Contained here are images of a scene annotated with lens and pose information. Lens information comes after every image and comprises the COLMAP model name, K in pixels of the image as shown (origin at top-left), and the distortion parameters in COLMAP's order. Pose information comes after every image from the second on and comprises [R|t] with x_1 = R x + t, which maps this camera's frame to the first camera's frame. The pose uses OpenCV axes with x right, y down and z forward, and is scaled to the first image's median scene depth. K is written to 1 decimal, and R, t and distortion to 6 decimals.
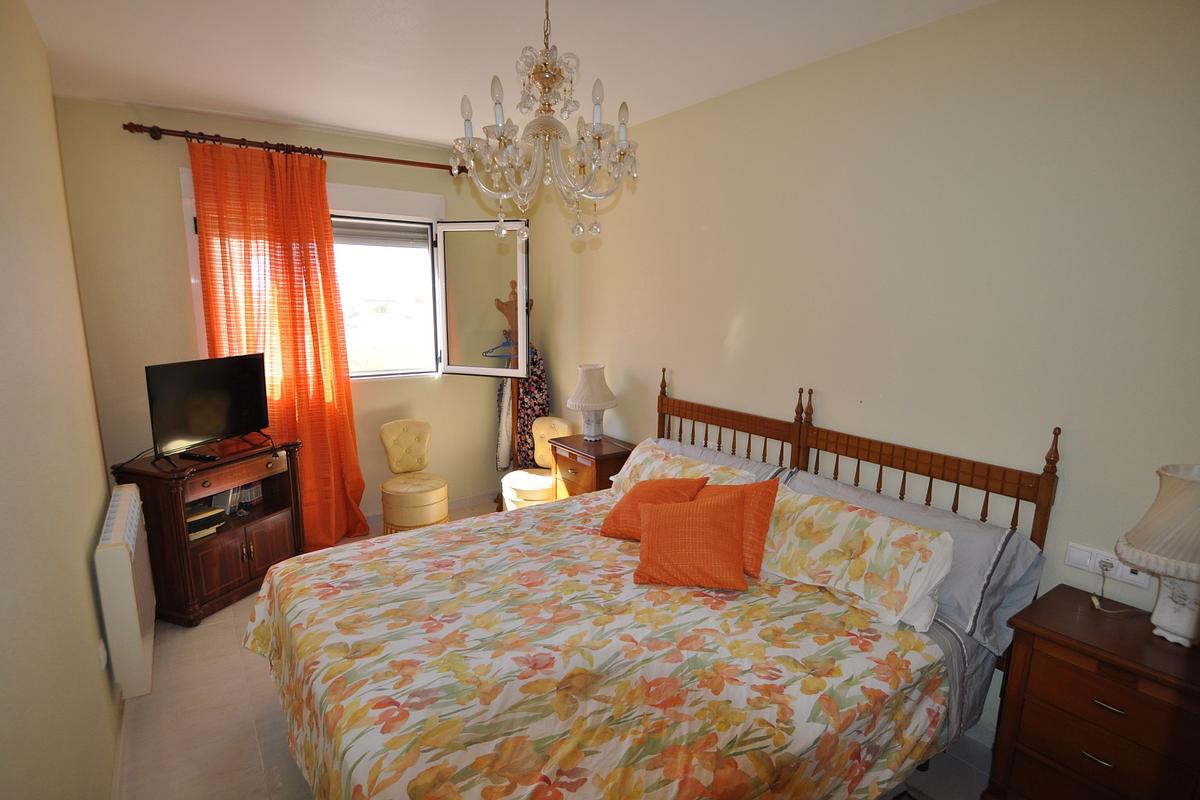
lens RADIAL K [[593.4, 0, 599.5], [0, 593.4, 402.5], [0, 0, 1]] dist [0.000171, -0.000010]
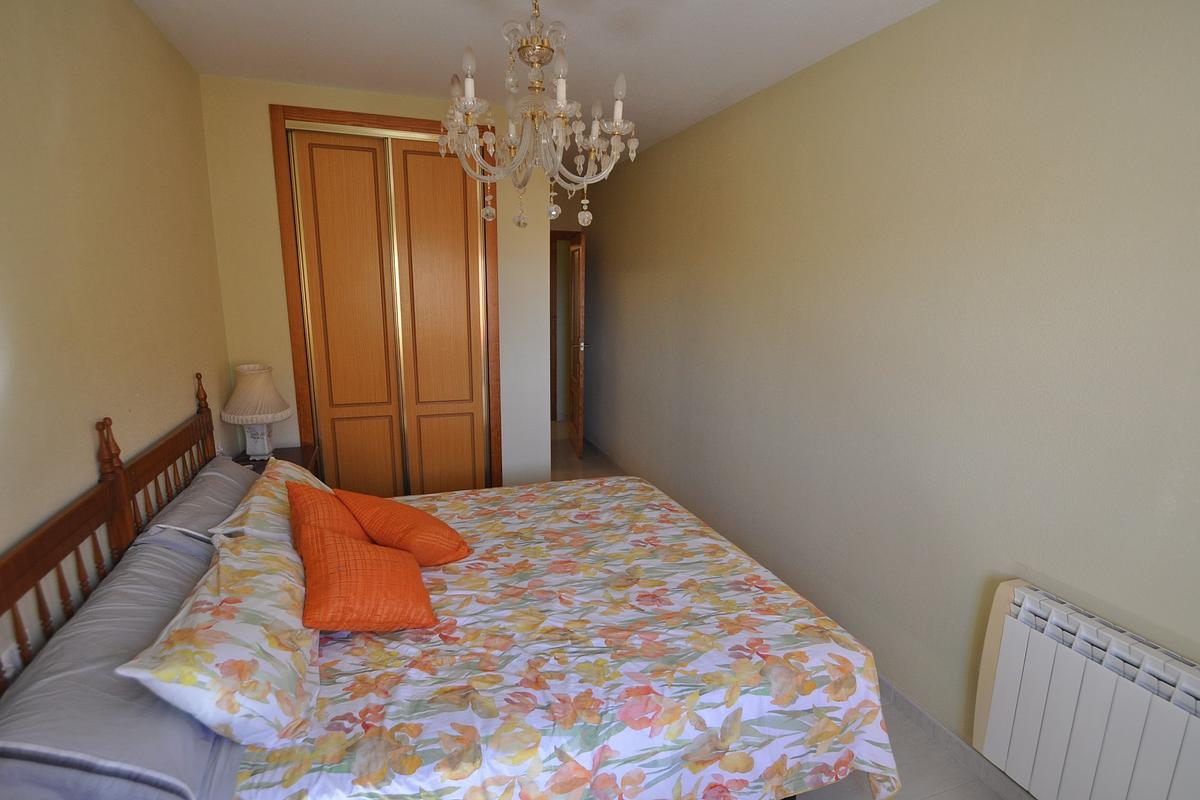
lens RADIAL K [[593.4, 0, 600.2], [0, 593.4, 404.5], [0, 0, 1]] dist [0.000171, -0.000010]
pose [[-0.957095, -0.085616, 0.276839, -0.446393], [0.021885, 0.931272, 0.363668, -0.337266], [-0.288948, 0.354123, -0.889441, 1.842824]]
